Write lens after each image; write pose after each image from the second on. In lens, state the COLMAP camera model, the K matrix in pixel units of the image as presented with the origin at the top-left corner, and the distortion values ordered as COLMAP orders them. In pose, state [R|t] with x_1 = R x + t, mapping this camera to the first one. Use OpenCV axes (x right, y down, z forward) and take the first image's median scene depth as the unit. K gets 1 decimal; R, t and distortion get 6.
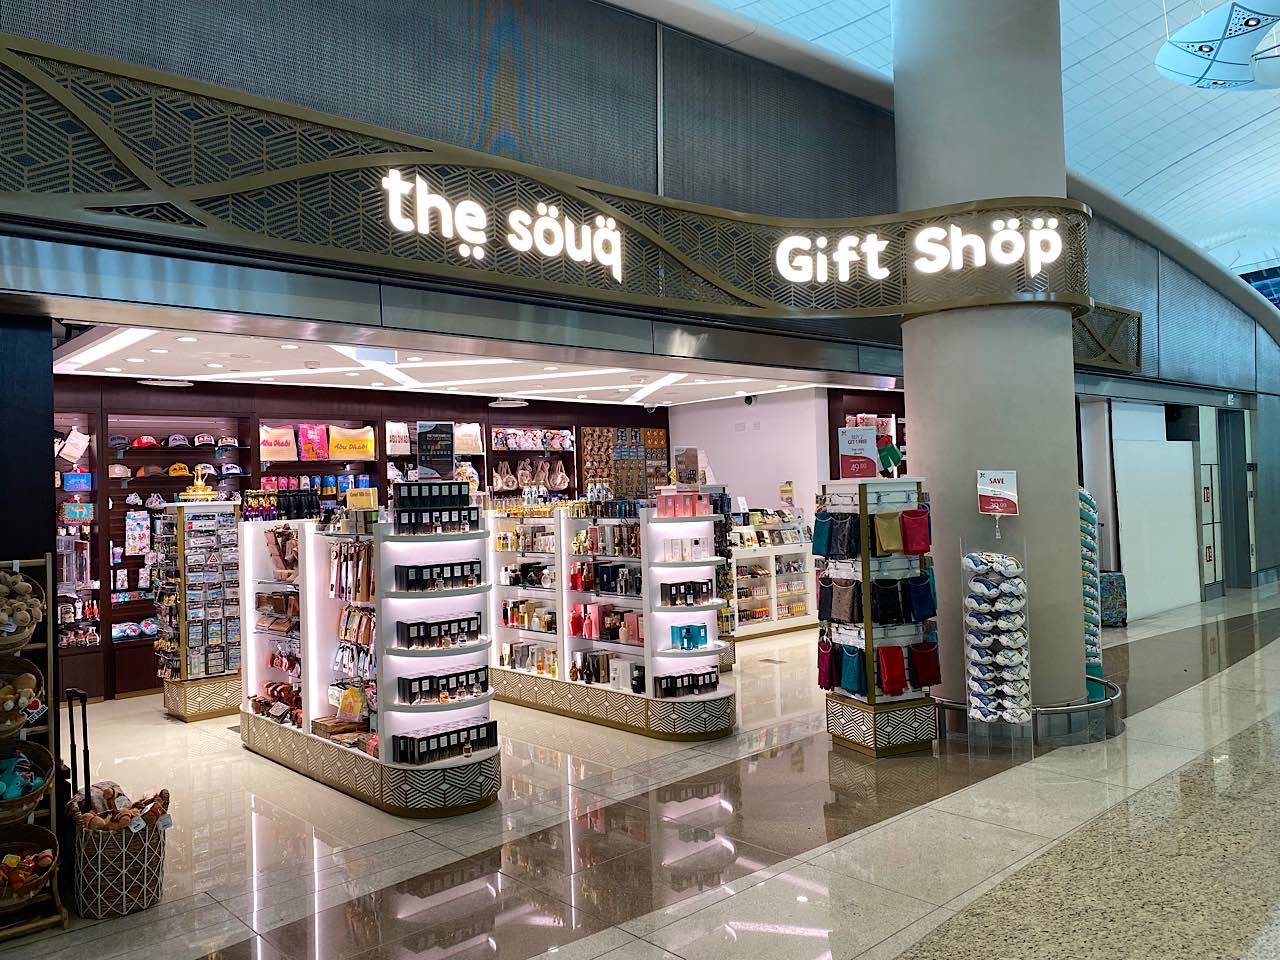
lens RADIAL K [[969.7, 0, 638.0], [0, 969.7, 477.4], [0, 0, 1]] dist [-0.005121, -0.007126]
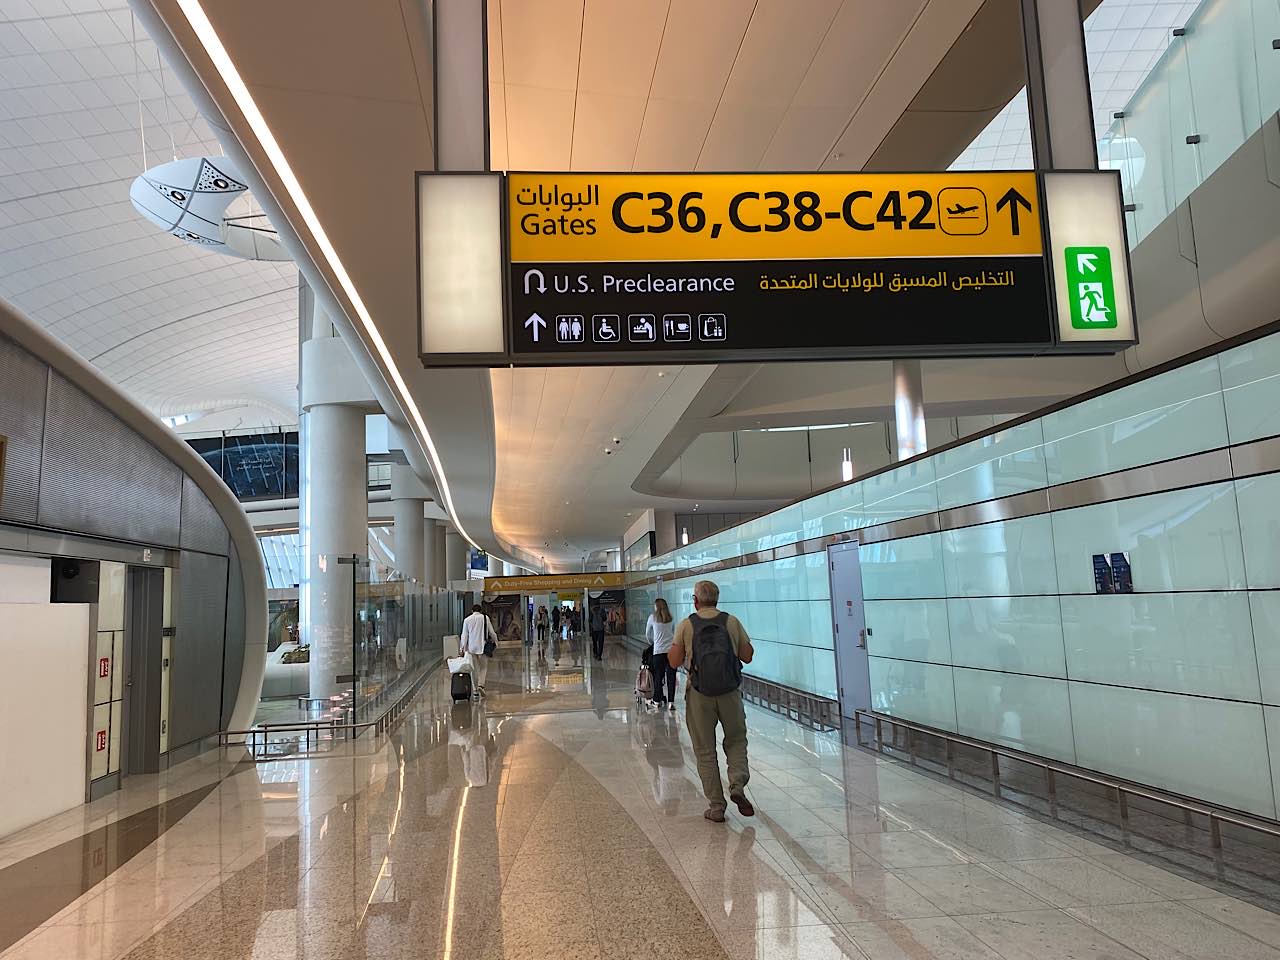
lens RADIAL K [[969.7, 0, 638.8], [0, 969.7, 478.0], [0, 0, 1]] dist [-0.005121, -0.007126]
pose [[0.587764, 0.110802, 0.801409, 0.160446], [0.013672, 0.989075, -0.146776, -0.014380], [-0.808917, 0.097227, 0.579828, 0.117706]]
